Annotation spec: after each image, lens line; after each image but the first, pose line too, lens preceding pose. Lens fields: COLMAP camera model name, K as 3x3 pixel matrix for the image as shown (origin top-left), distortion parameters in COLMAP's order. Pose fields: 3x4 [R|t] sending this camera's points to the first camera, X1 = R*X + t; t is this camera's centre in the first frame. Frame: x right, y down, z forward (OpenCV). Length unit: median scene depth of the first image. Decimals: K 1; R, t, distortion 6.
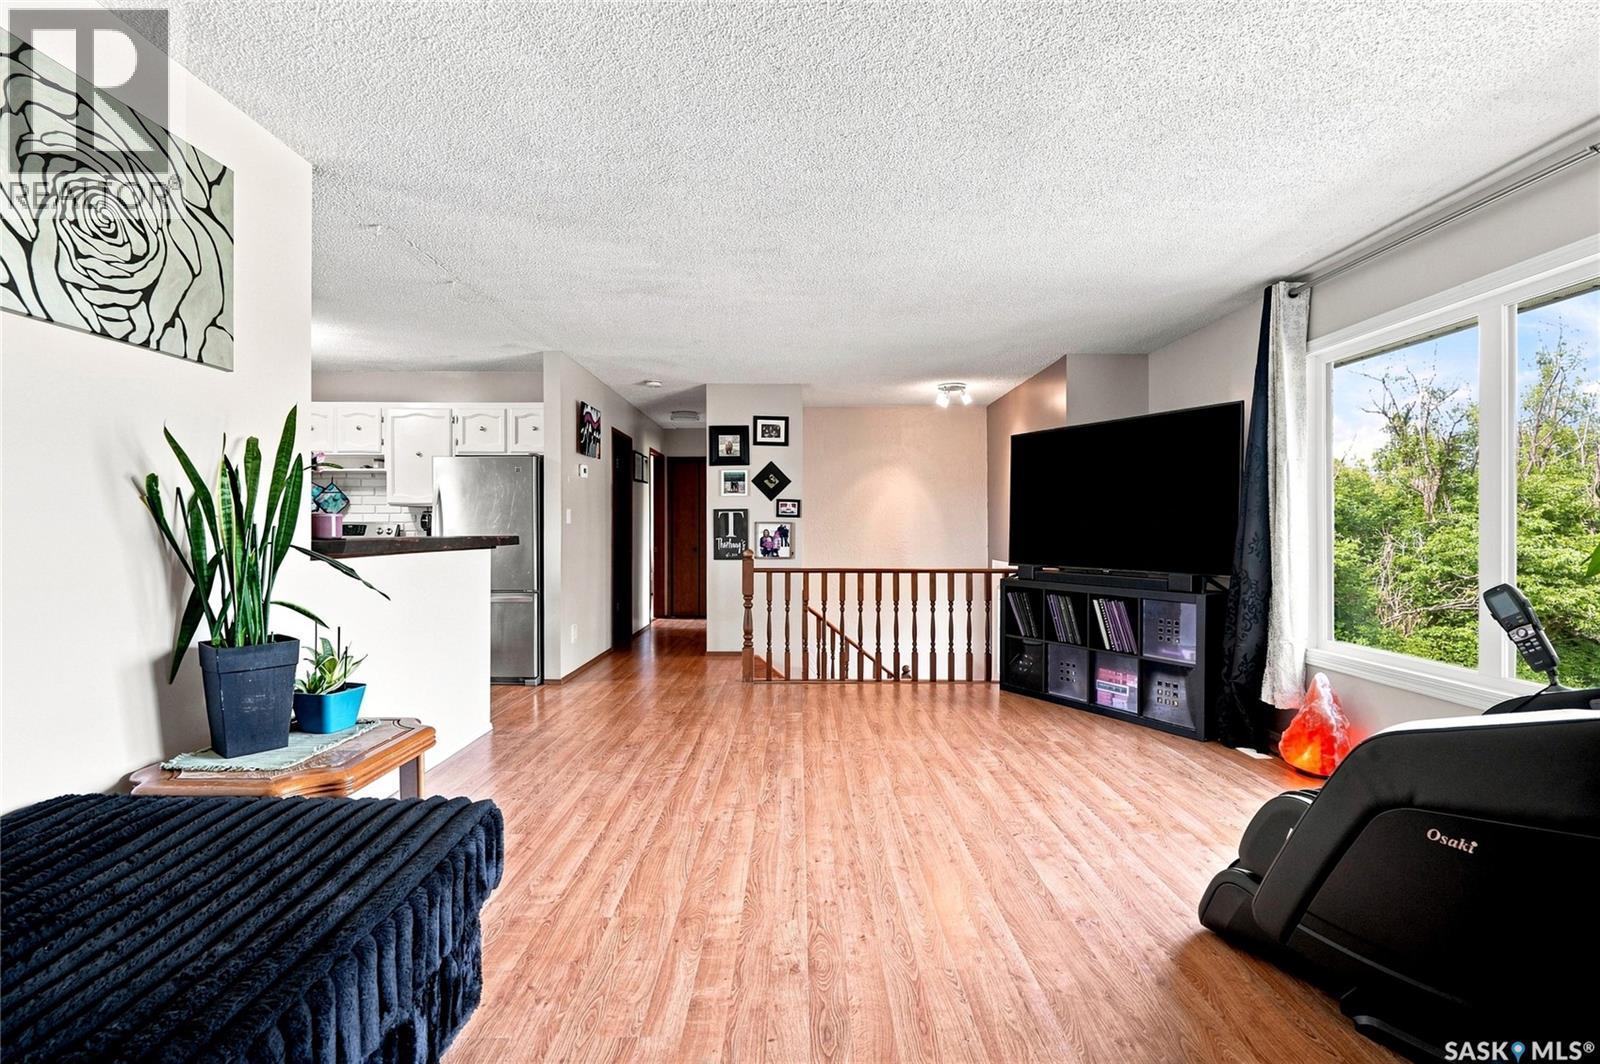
lens RADIAL K [[734.9, 0, 800.0], [0, 734.9, 532.0], [0, 0, 1]] dist [-0.001070, 0.000471]
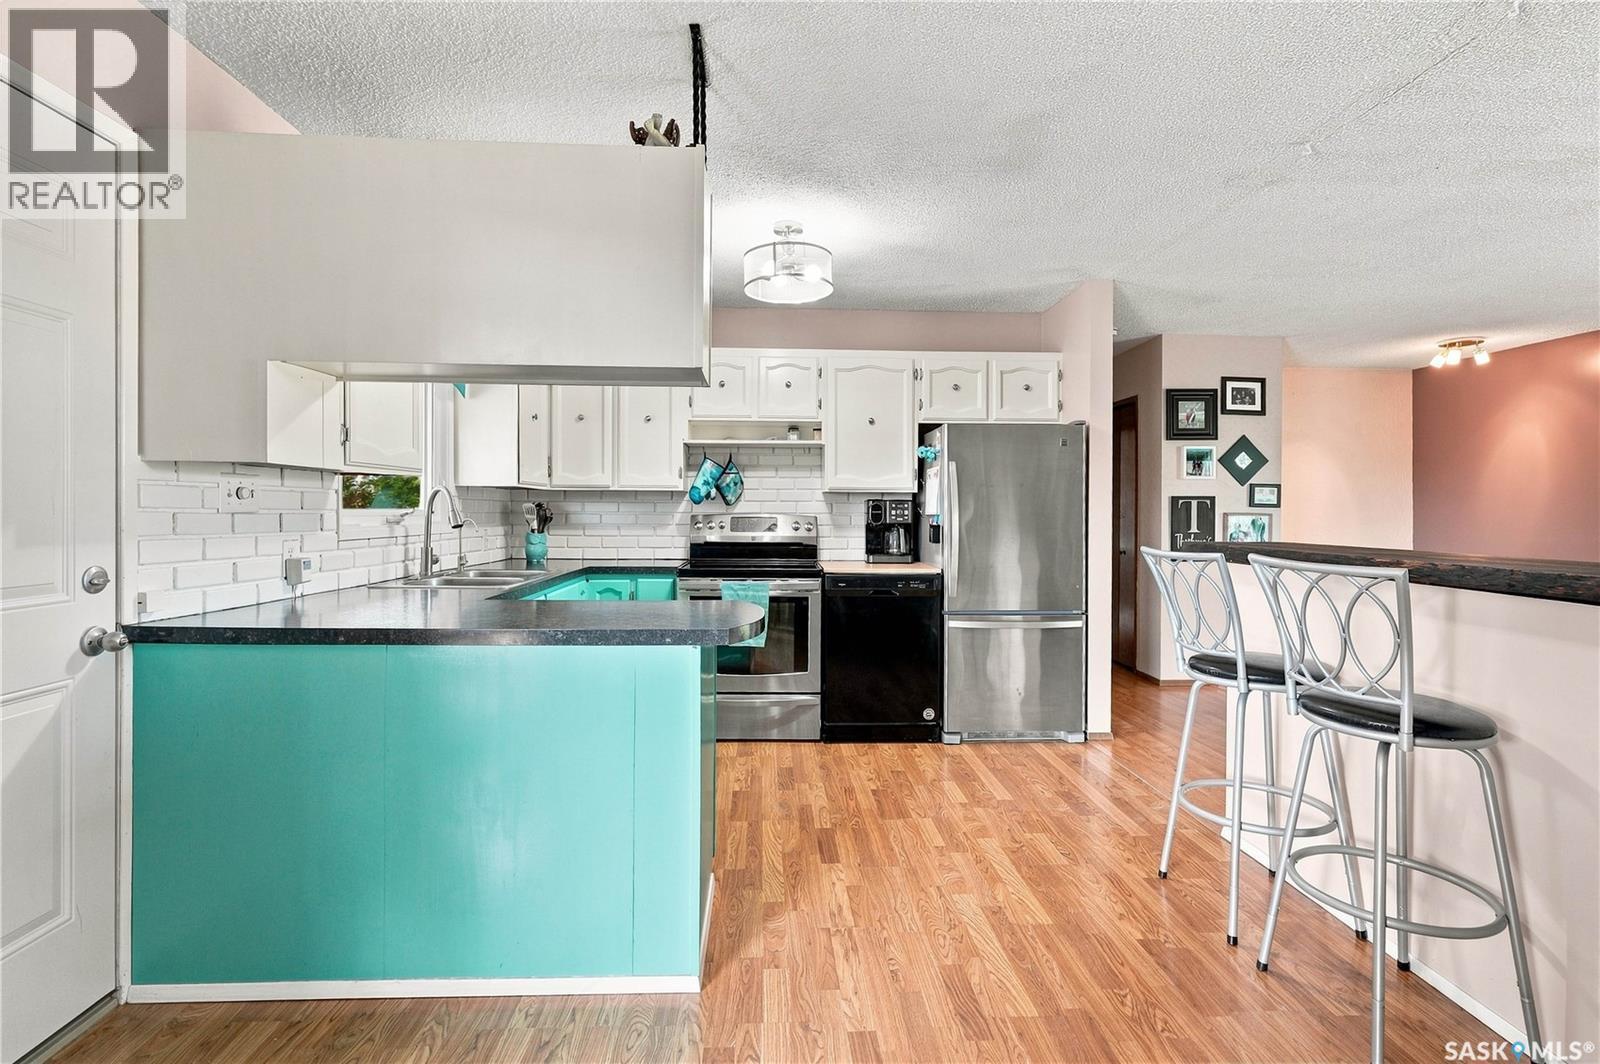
lens RADIAL K [[756.0, 0, 798.5], [0, 756.0, 497.3], [0, 0, 1]] dist [-0.000229, 0.000163]
pose [[0.999020, 0.002483, 0.044191, -0.591804], [-0.001487, 0.999744, -0.022574, -0.012812], [-0.044236, 0.022486, 0.998768, 0.244345]]
